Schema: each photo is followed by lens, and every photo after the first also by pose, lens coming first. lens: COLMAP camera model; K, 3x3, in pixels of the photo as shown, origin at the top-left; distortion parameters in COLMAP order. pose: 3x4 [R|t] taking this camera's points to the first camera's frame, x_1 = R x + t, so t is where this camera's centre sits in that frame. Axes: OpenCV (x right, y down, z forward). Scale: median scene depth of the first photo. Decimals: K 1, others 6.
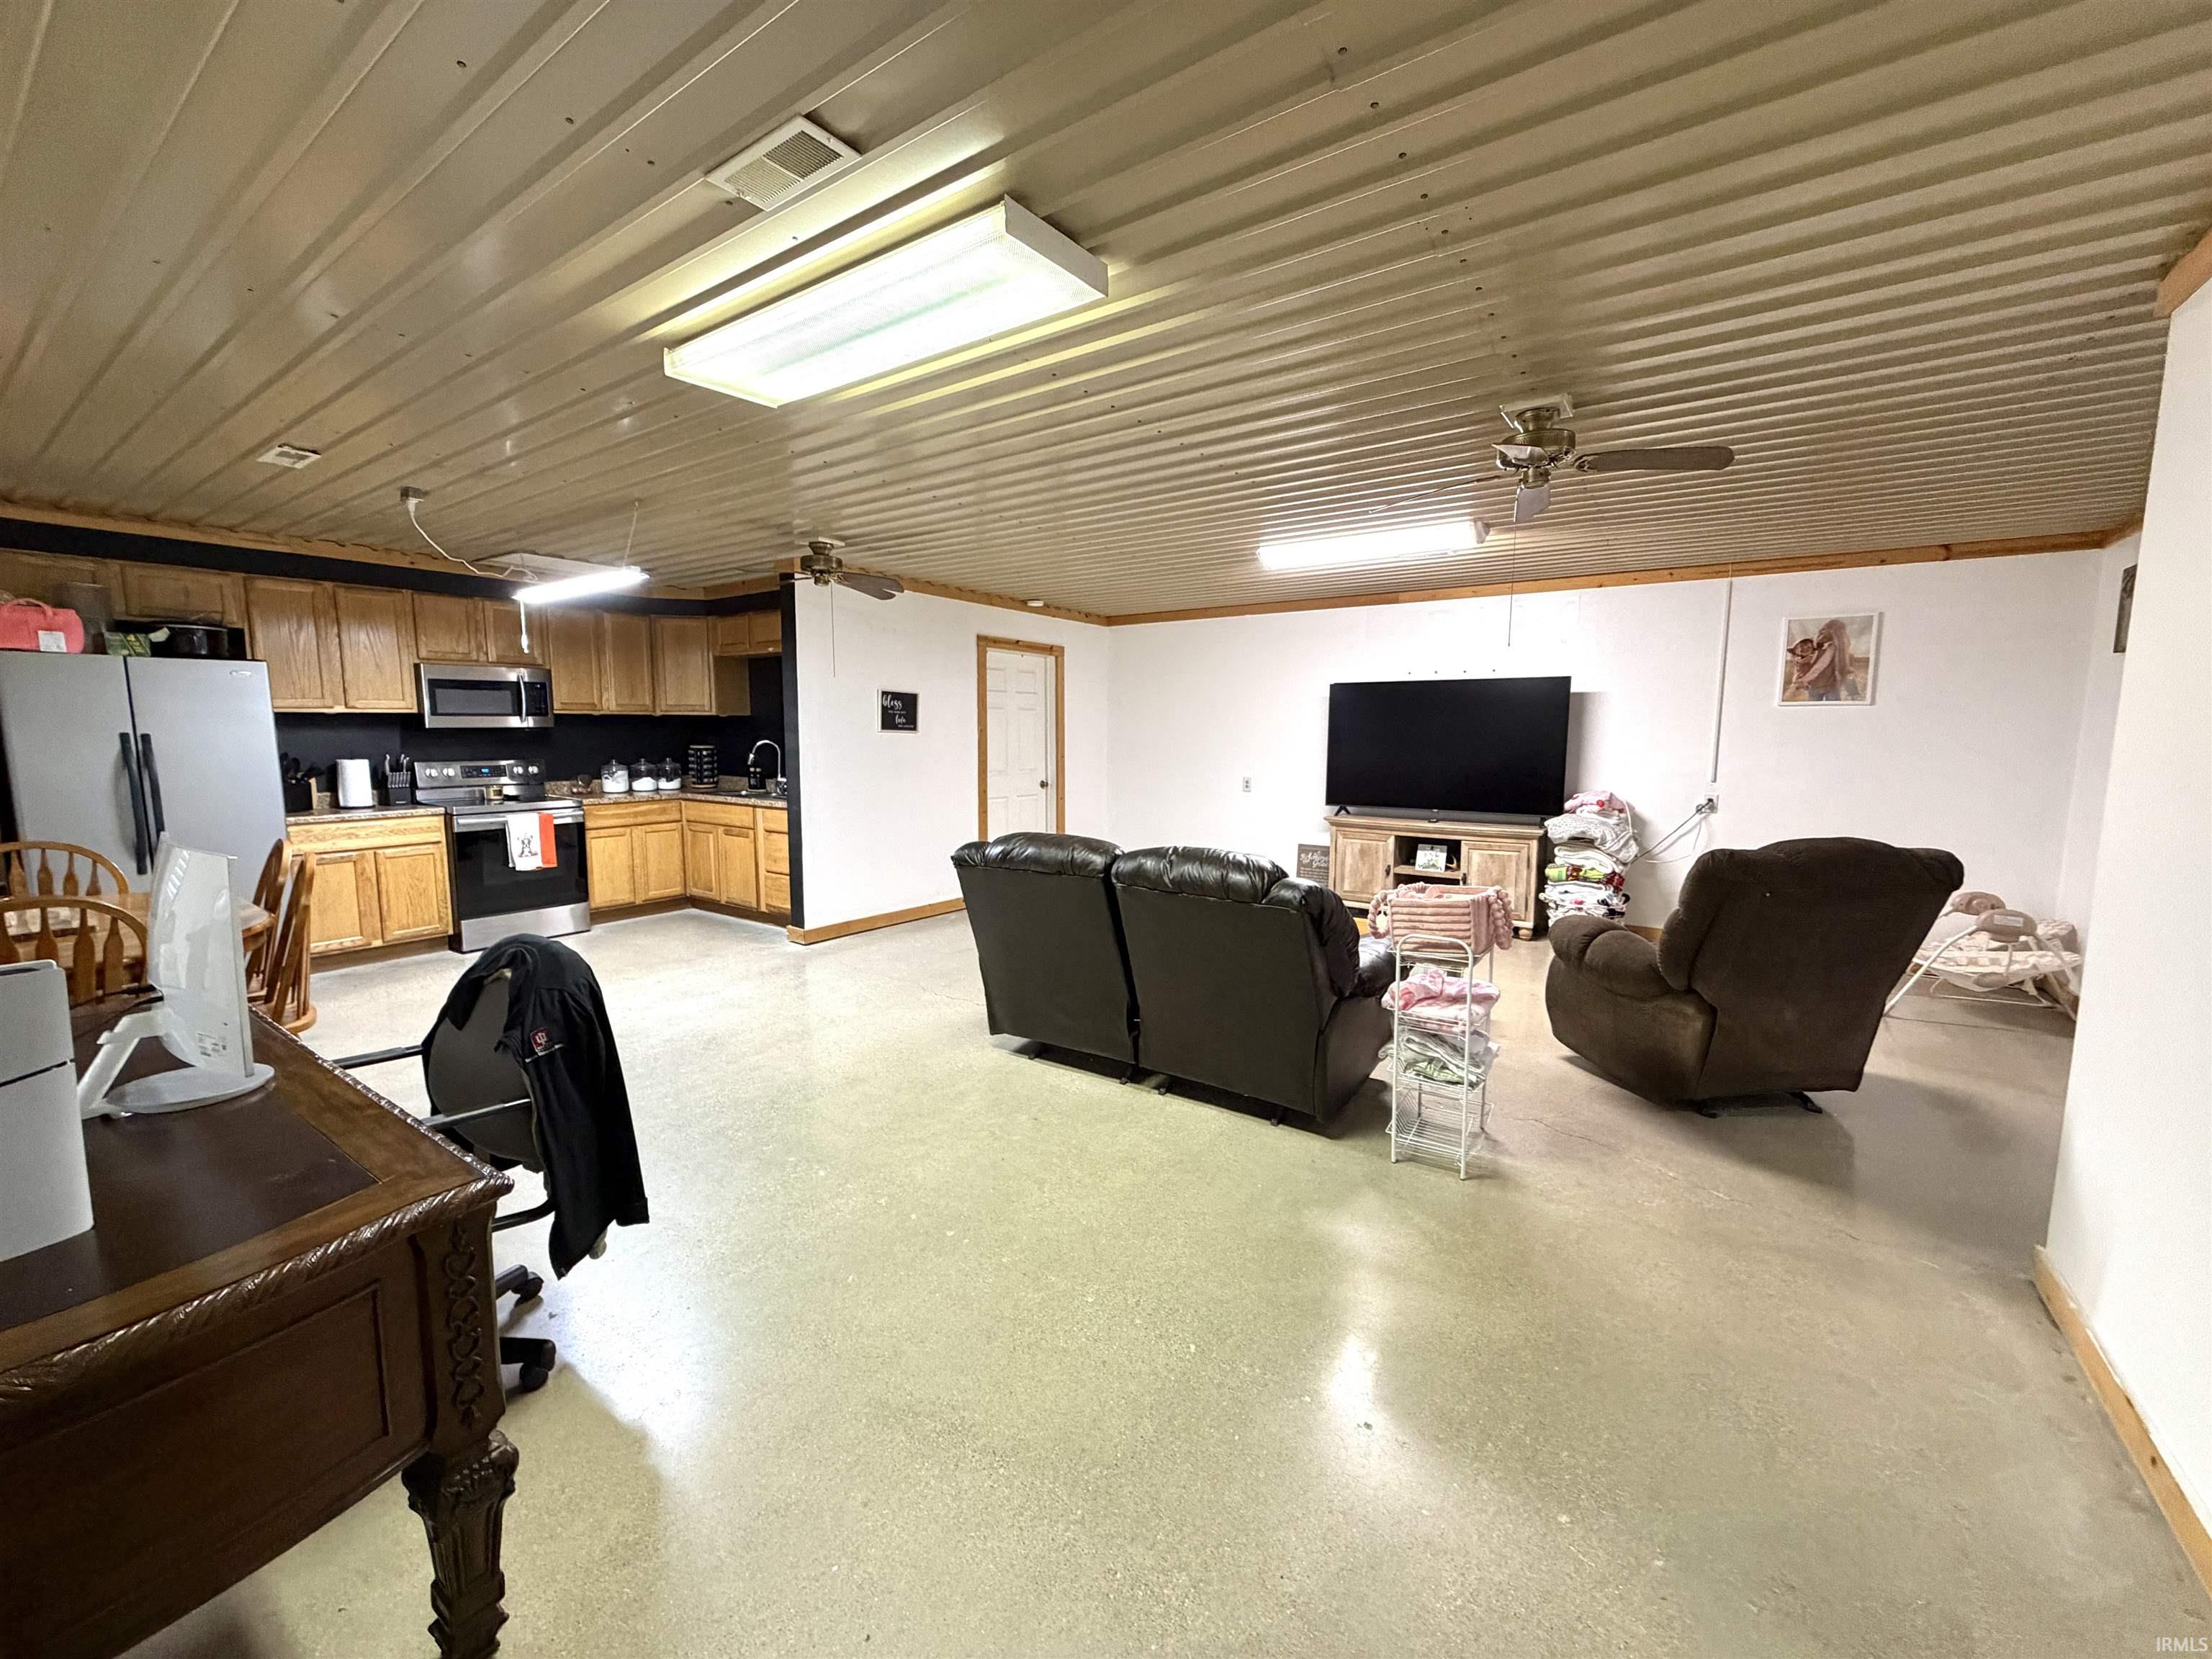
lens RADIAL K [[880.8, 0, 1104.9], [0, 880.8, 826.2], [0, 0, 1]] dist [-0.000468, 0.000742]
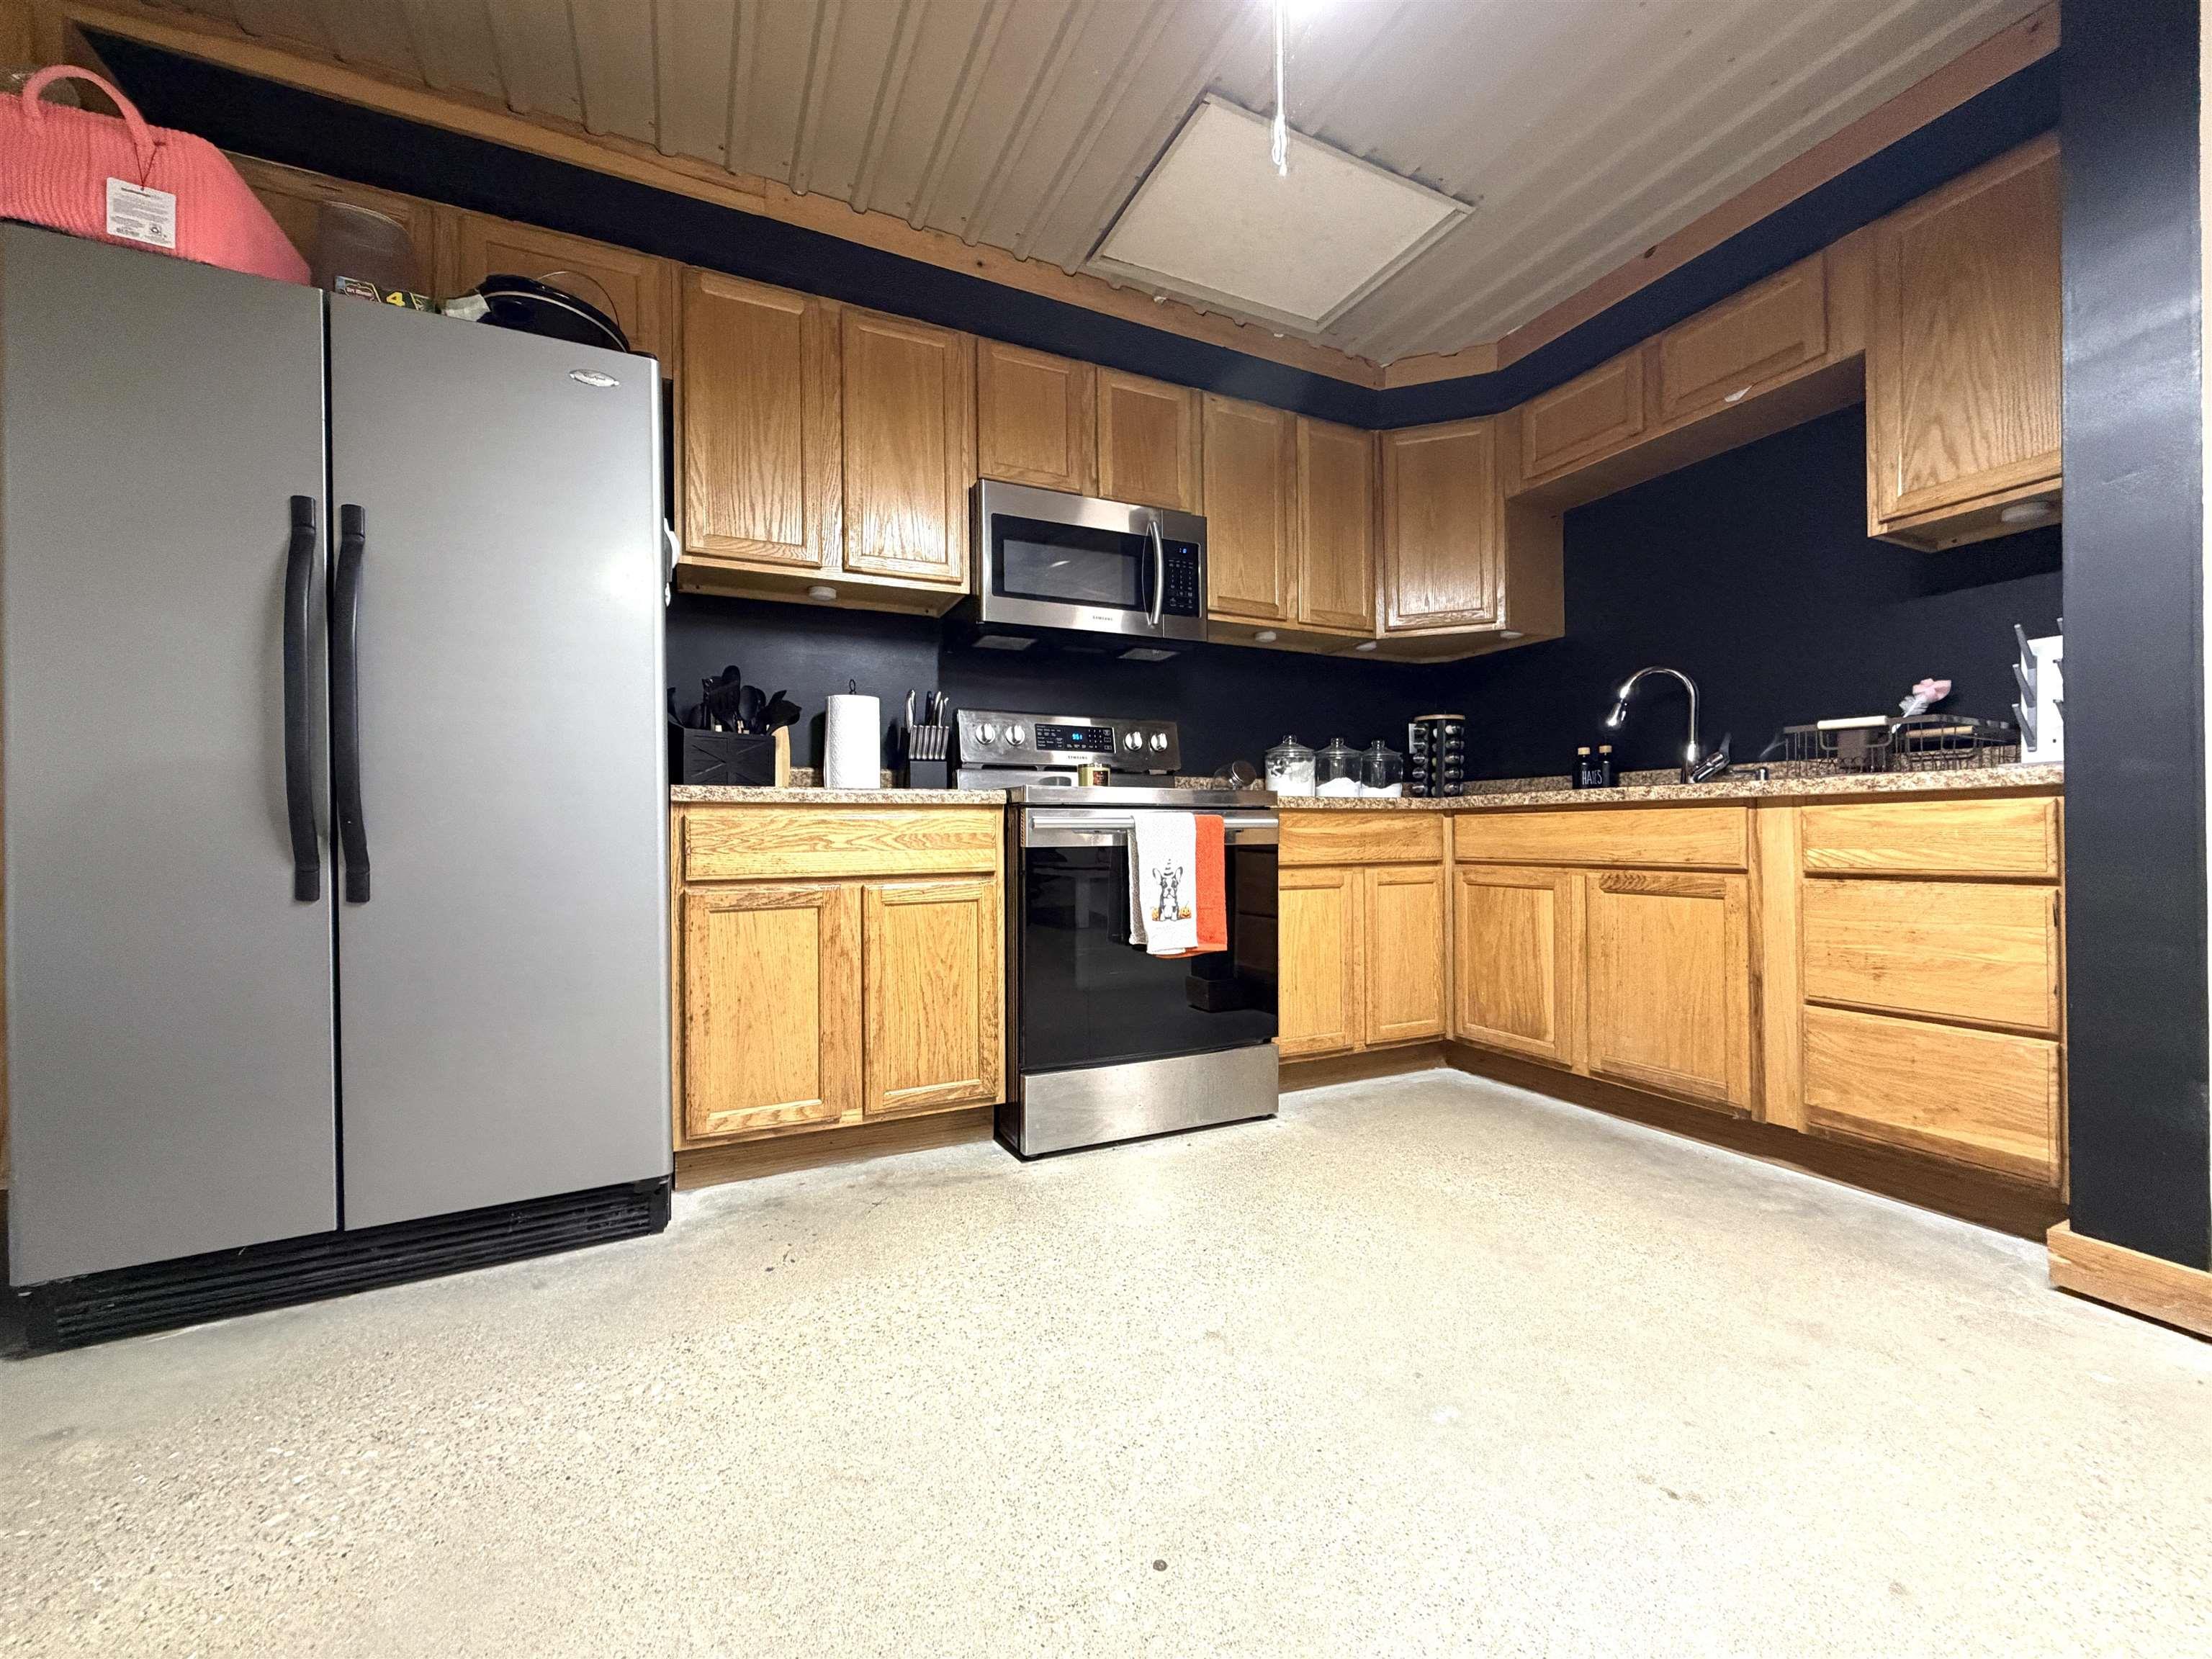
lens RADIAL K [[880.8, 0, 1101.9], [0, 880.8, 831.6], [0, 0, 1]] dist [-0.000468, 0.000742]
pose [[0.868934, -0.012168, -0.494778, -0.469222], [-0.045722, 0.993449, -0.104728, 0.036307], [0.492811, 0.113624, 0.862686, 0.618454]]
